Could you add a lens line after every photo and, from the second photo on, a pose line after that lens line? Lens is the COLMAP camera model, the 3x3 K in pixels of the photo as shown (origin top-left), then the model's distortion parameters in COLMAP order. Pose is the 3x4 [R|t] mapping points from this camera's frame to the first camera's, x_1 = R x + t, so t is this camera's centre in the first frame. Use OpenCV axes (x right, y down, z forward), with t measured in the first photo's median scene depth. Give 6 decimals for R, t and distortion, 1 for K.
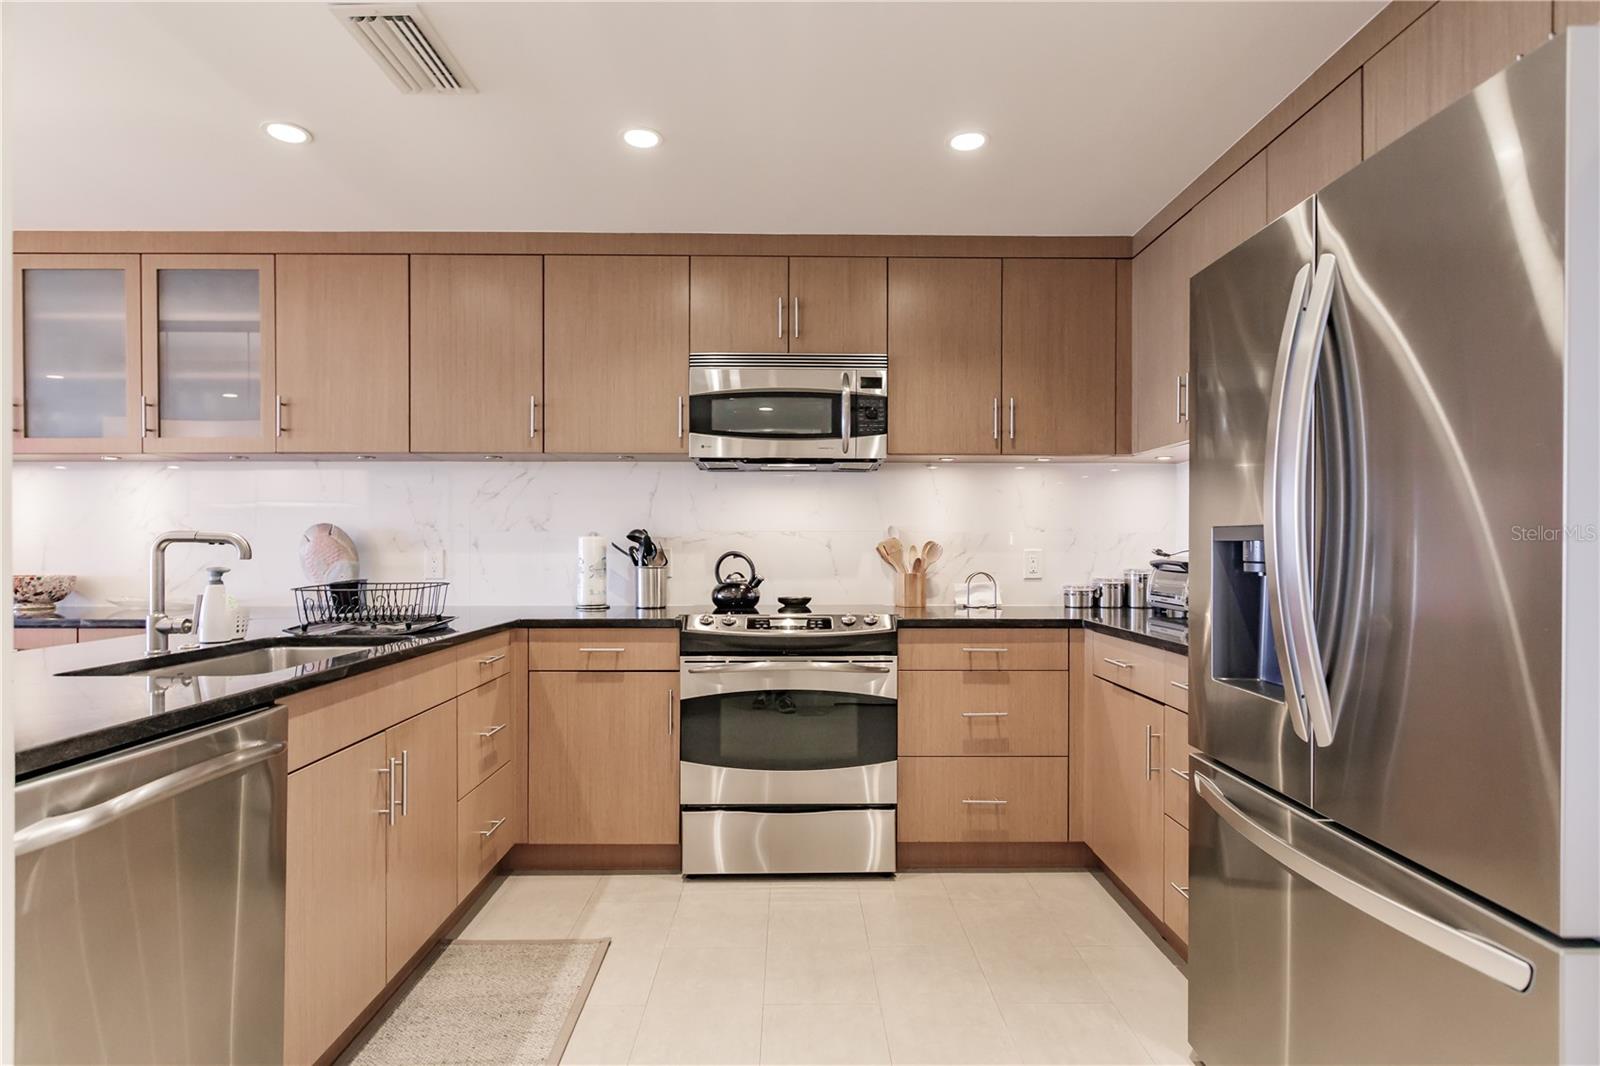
lens RADIAL K [[857.8, 0, 801.0], [0, 857.8, 551.1], [0, 0, 1]] dist [0.001843, 0.000568]
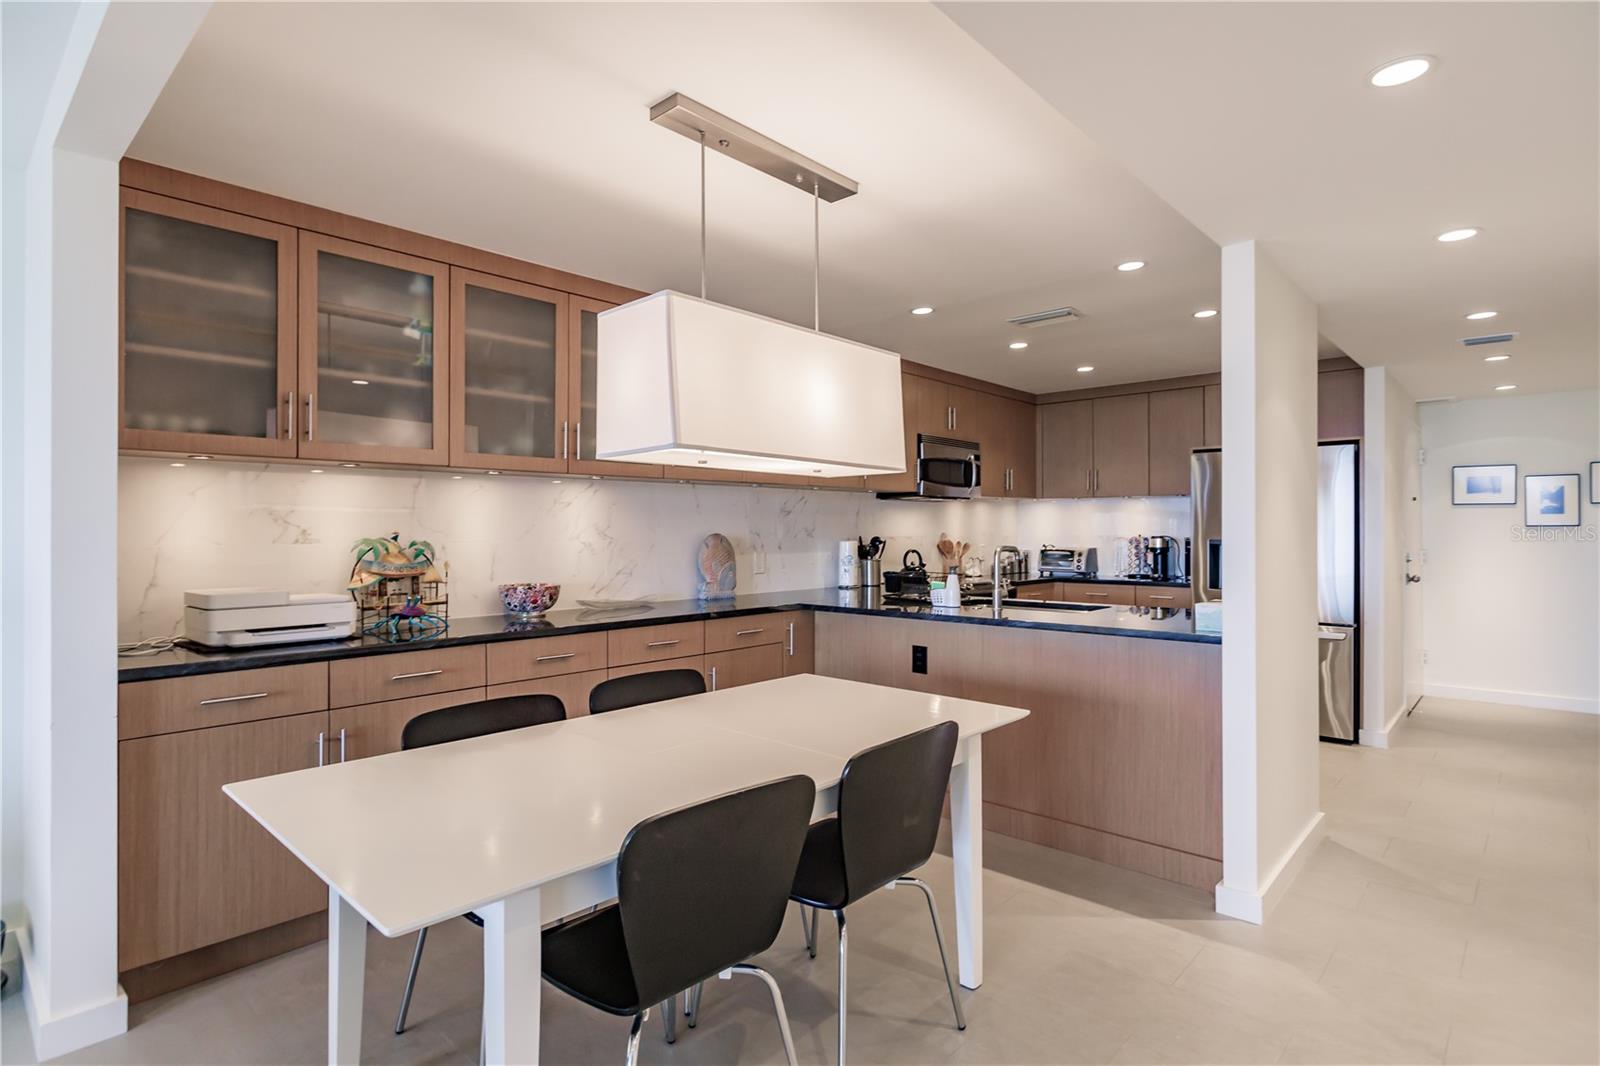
lens RADIAL K [[820.1, 0, 800.0], [0, 820.1, 533.0], [0, 0, 1]] dist [-0.002085, -0.000169]
pose [[0.683550, -0.005010, 0.729887, -1.412577], [0.010046, 0.999946, -0.002544, -0.029479], [-0.729835, 0.009072, 0.683563, 0.056335]]
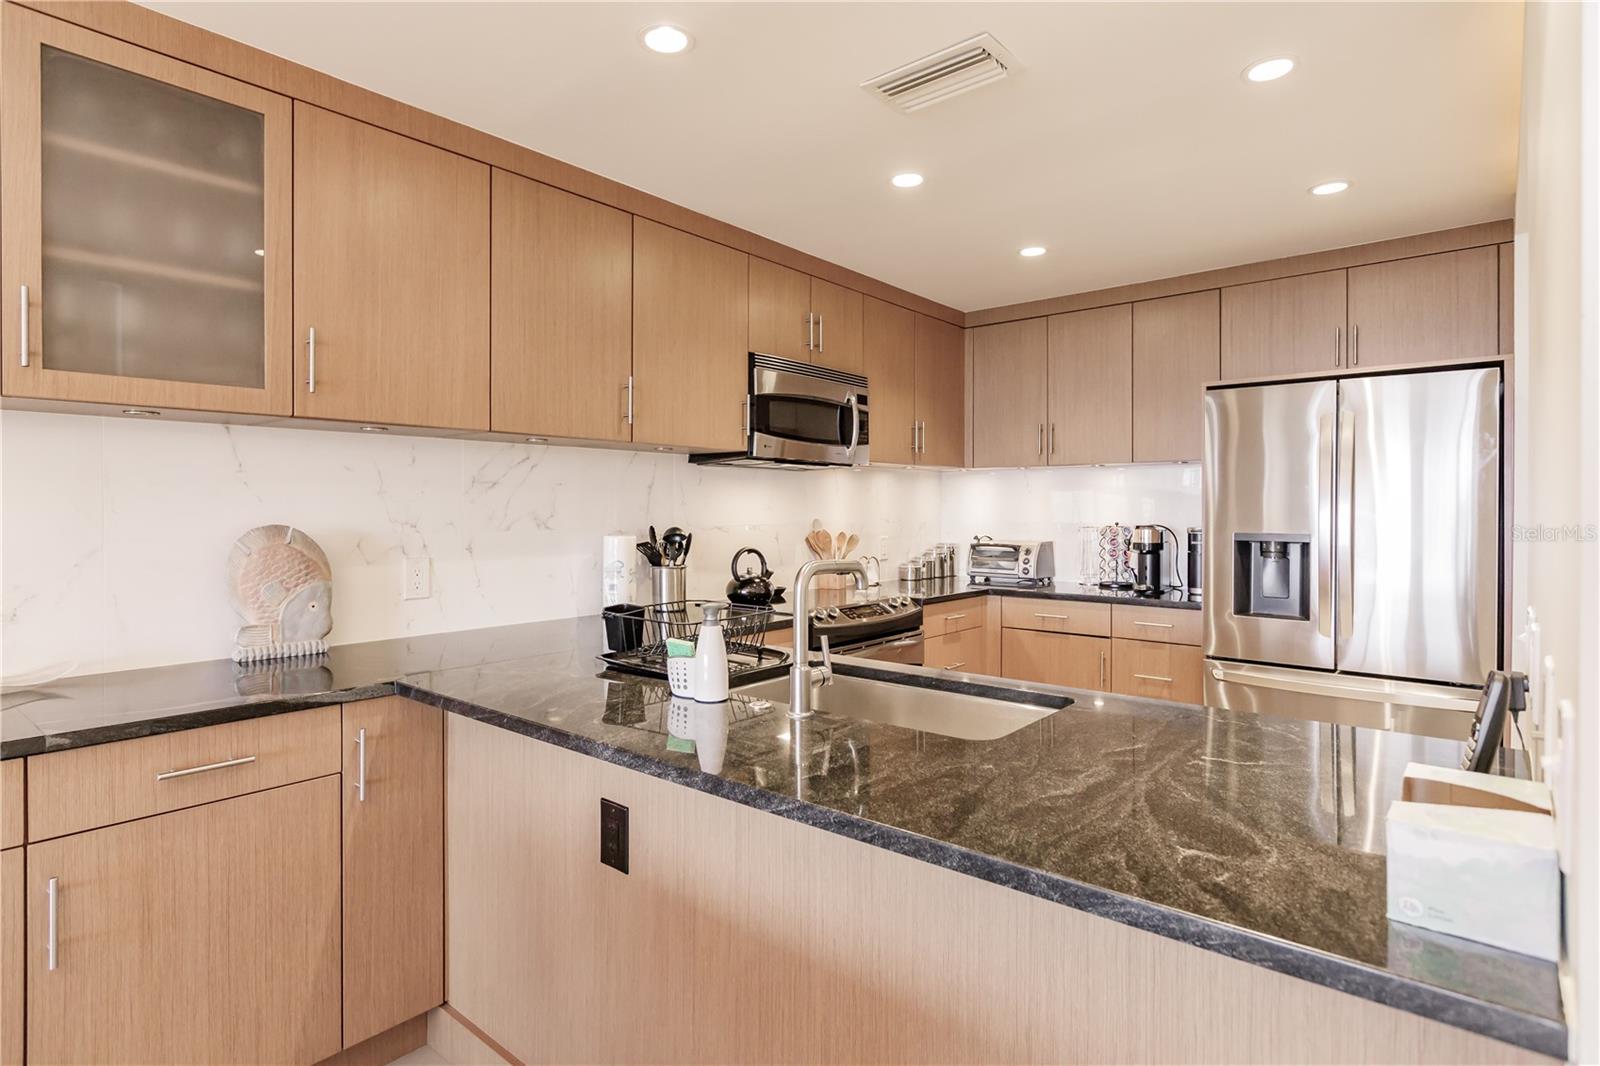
lens RADIAL K [[822.5, 0, 794.7], [0, 822.5, 512.9], [0, 0, 1]] dist [0.000852, 0.000013]
pose [[0.658053, -0.003737, 0.752962, -0.780302], [0.007157, 0.999974, -0.001292, -0.038810], [-0.752938, 0.006239, 0.658062, 0.315056]]
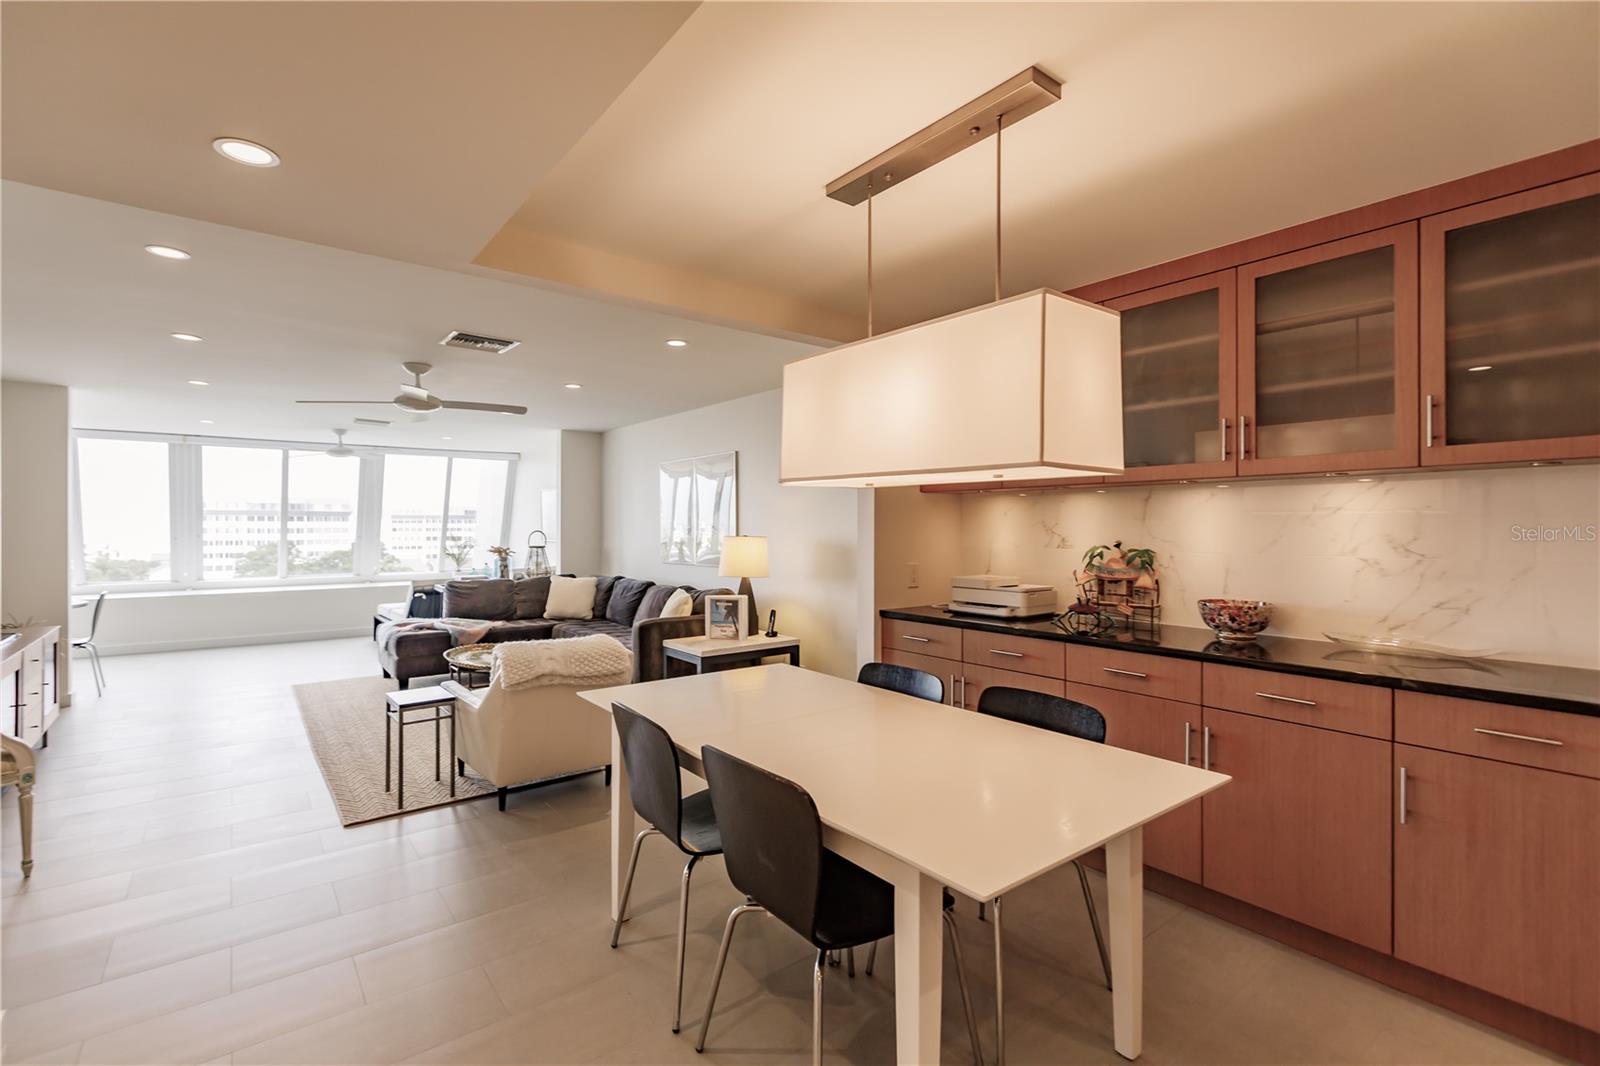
lens RADIAL K [[702.6, 0, 800.0], [0, 702.6, 533.0], [0, 0, 1]] dist [0.002097, 0.000310]
pose [[0.607816, 0.004321, -0.794066, -0.560967], [-0.005603, 0.999984, 0.001153, -0.046998], [0.794058, 0.003748, 0.607830, 0.131669]]
